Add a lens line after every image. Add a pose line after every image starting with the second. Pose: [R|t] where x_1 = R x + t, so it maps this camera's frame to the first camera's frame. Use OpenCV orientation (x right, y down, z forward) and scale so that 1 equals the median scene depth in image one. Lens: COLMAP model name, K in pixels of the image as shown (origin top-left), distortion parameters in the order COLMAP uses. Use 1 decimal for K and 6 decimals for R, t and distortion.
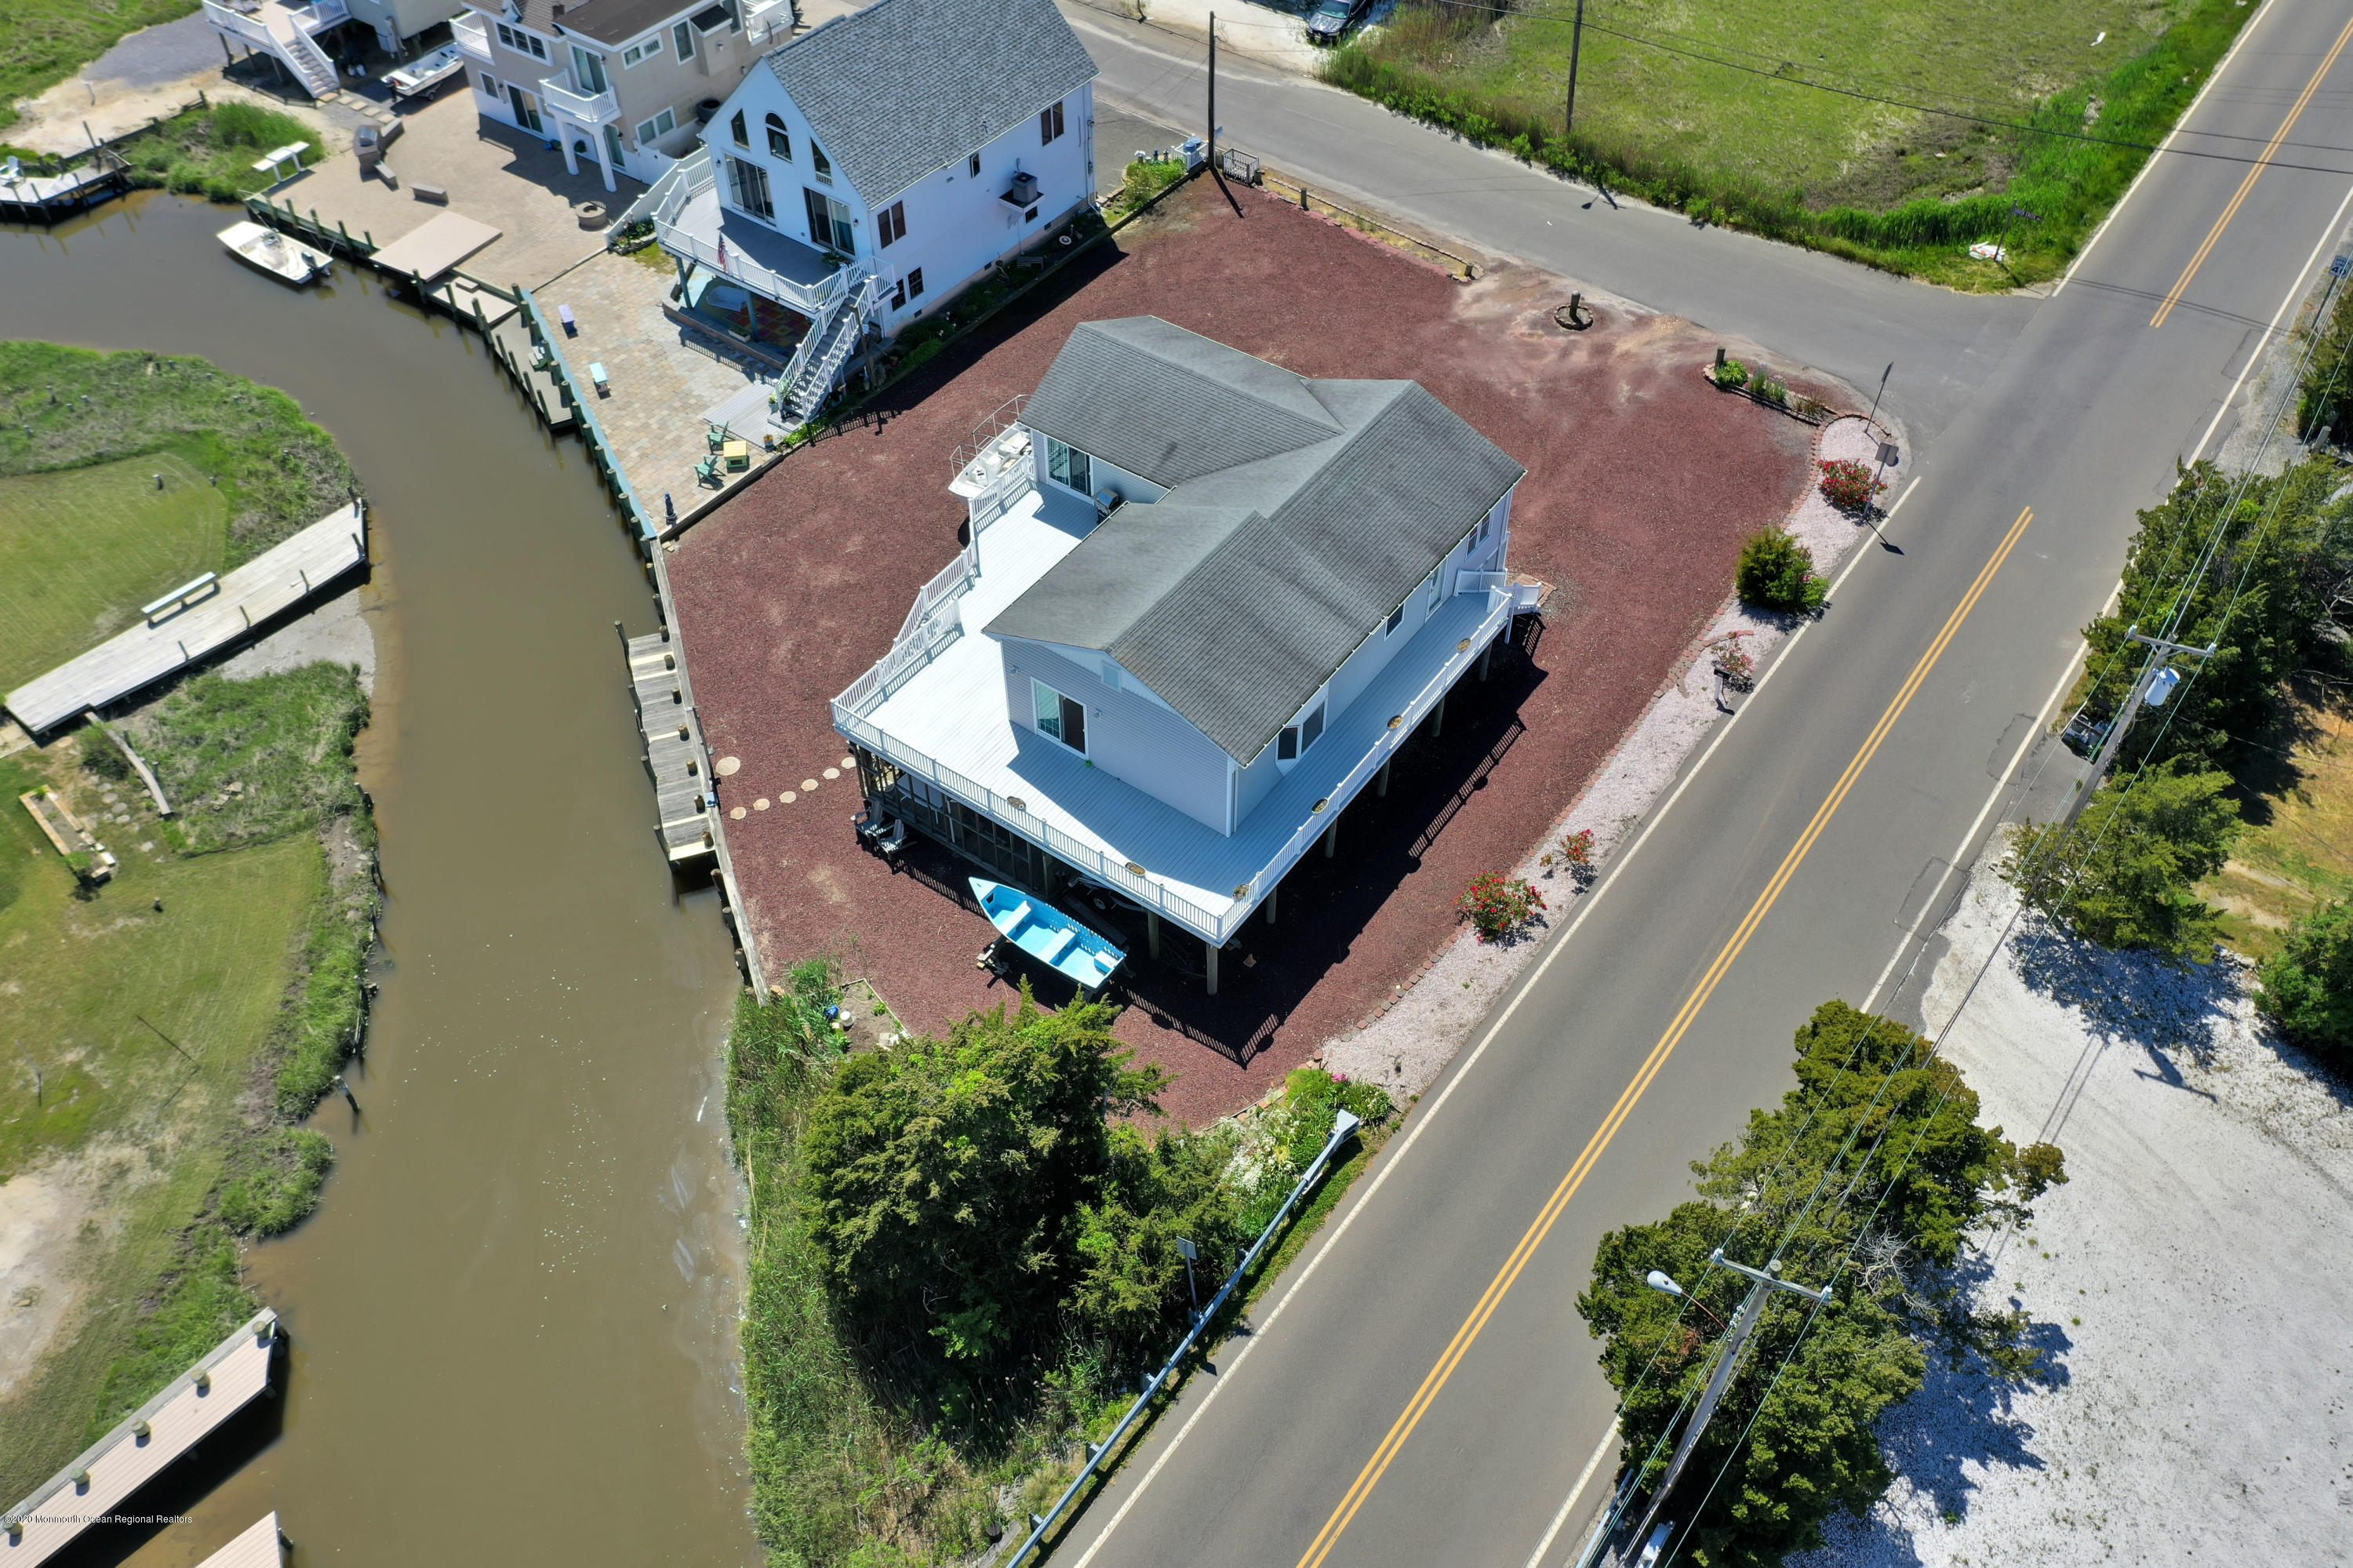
lens RADIAL K [[1851.8, 0, 1168.7], [0, 1851.8, 779.3], [0, 0, 1]] dist [-0.001769, -0.001242]
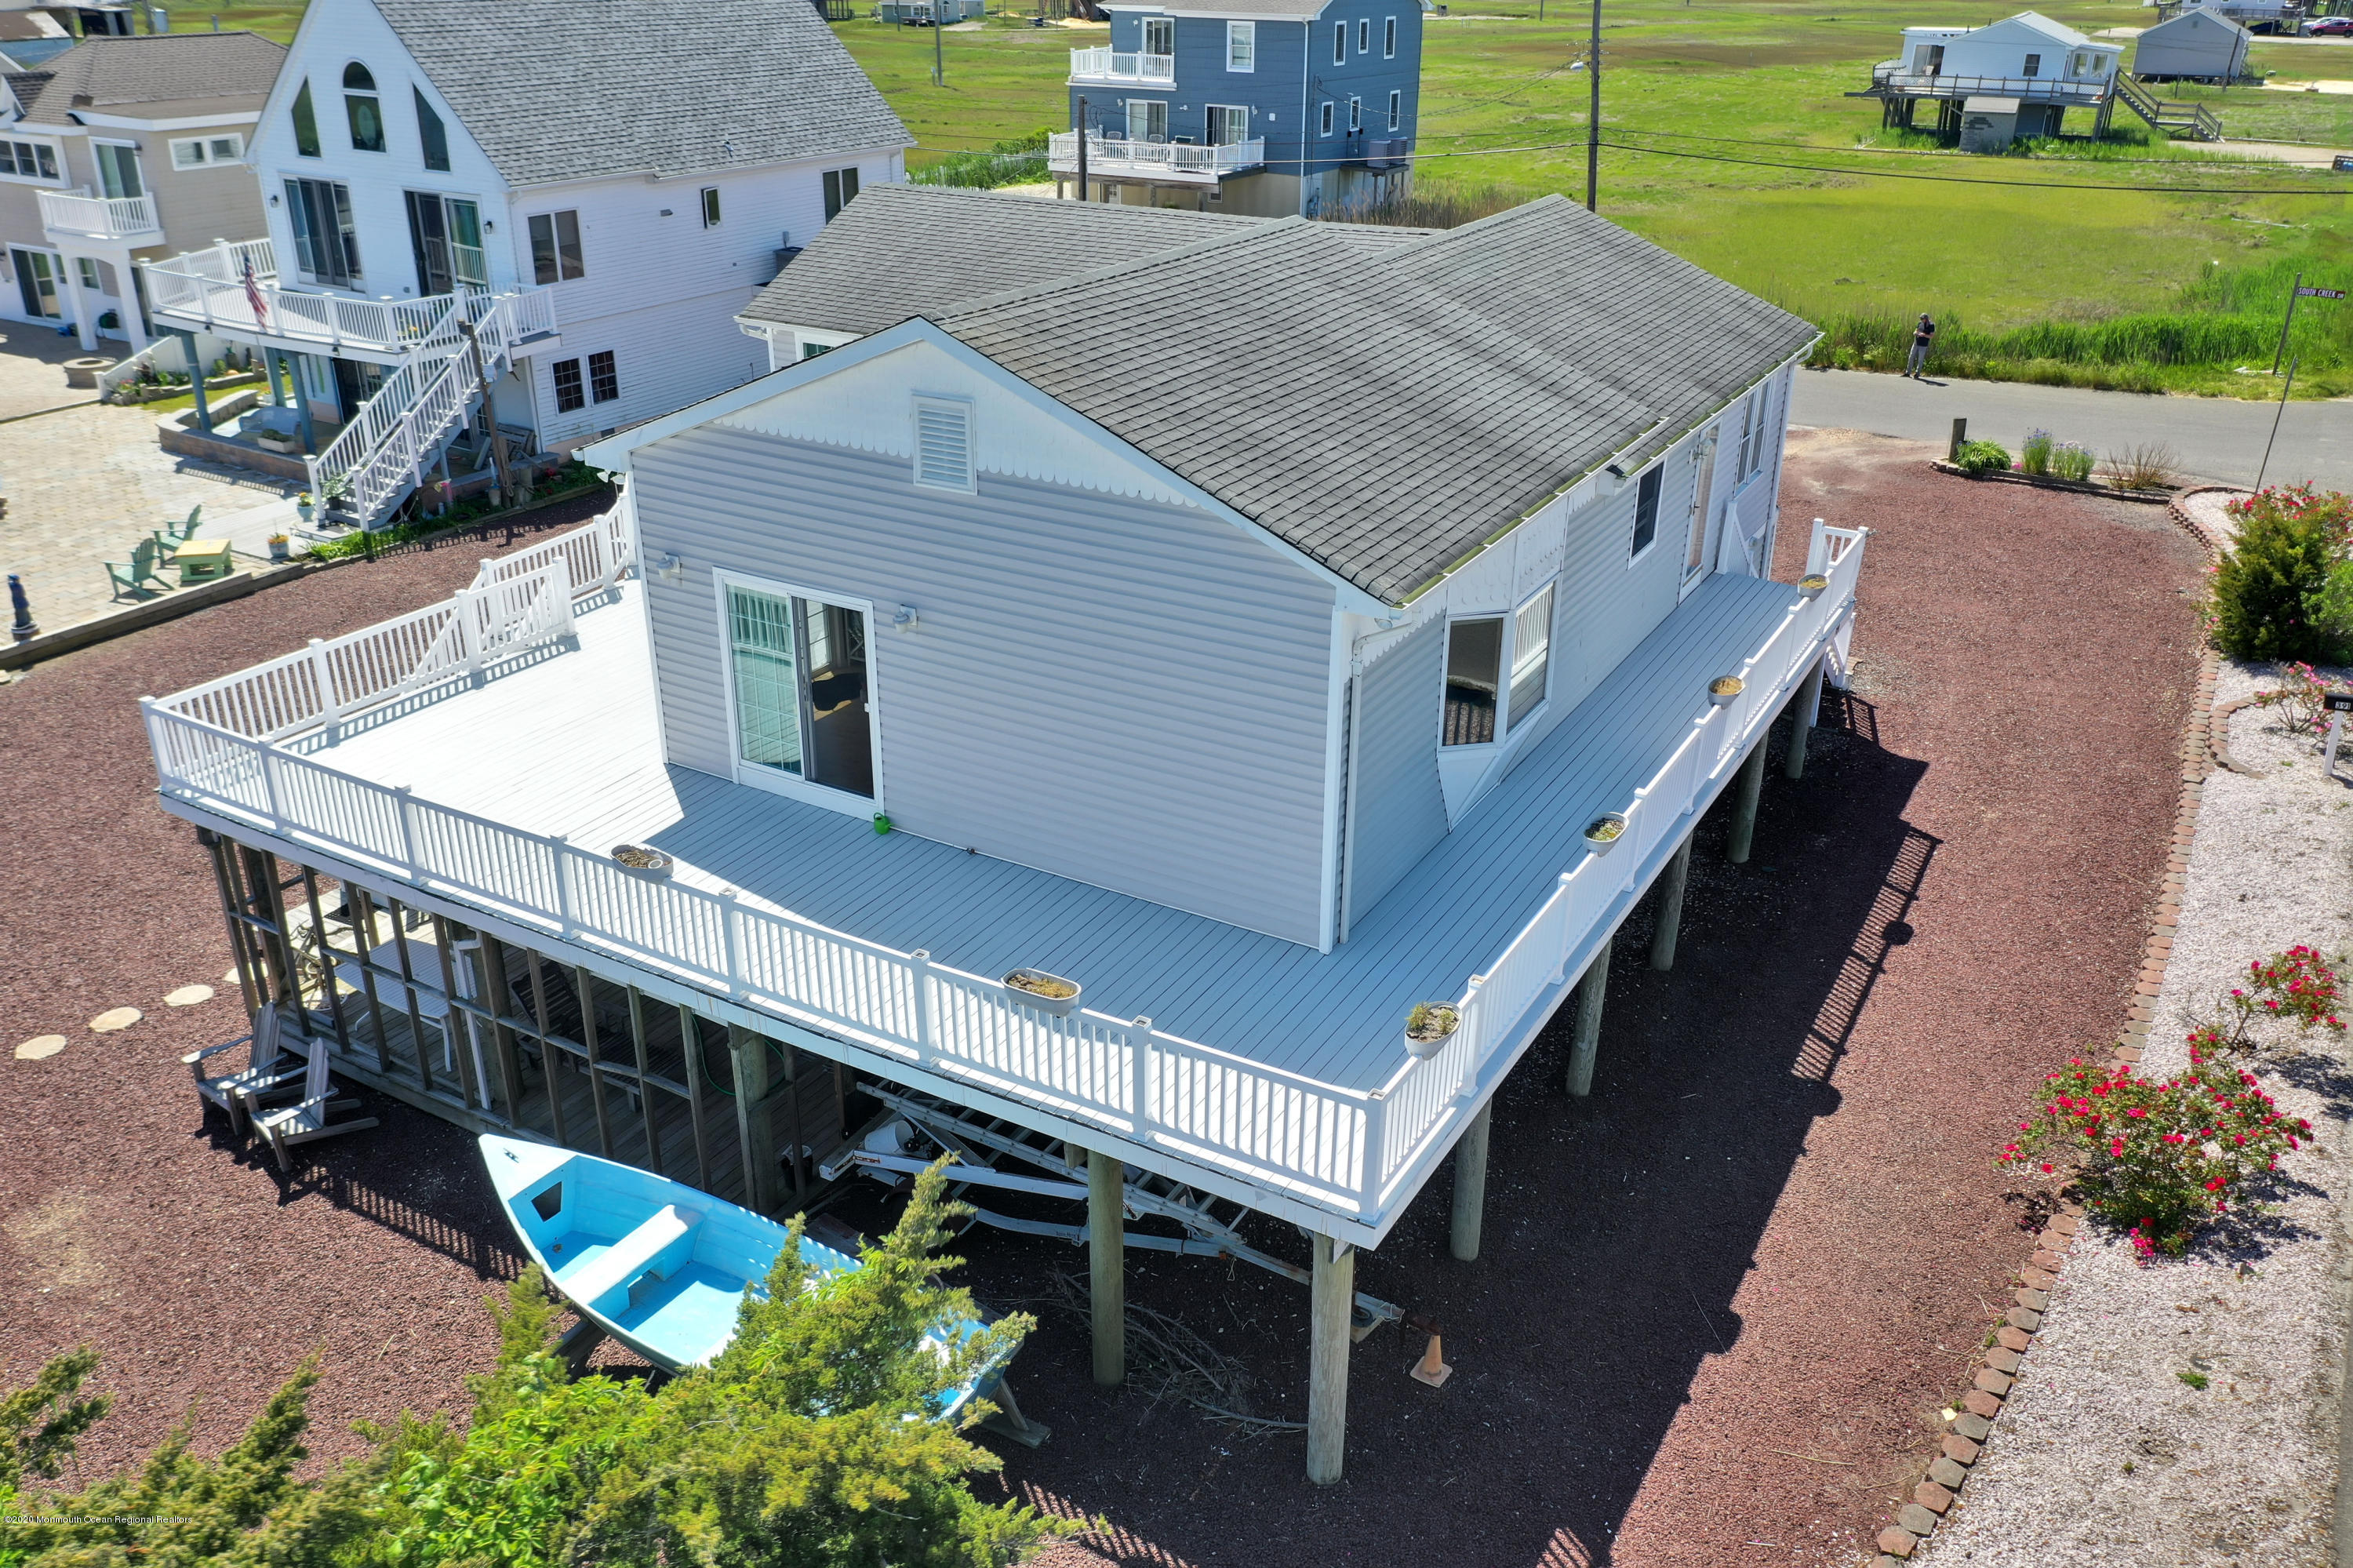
lens RADIAL K [[1851.8, 0, 1168.5], [0, 1851.8, 790.1], [0, 0, 1]] dist [-0.001769, -0.001242]
pose [[0.995263, -0.030774, 0.092218, -0.017103], [0.063608, 0.923490, -0.378313, 0.092522], [-0.073520, 0.382387, 0.921073, 0.523868]]
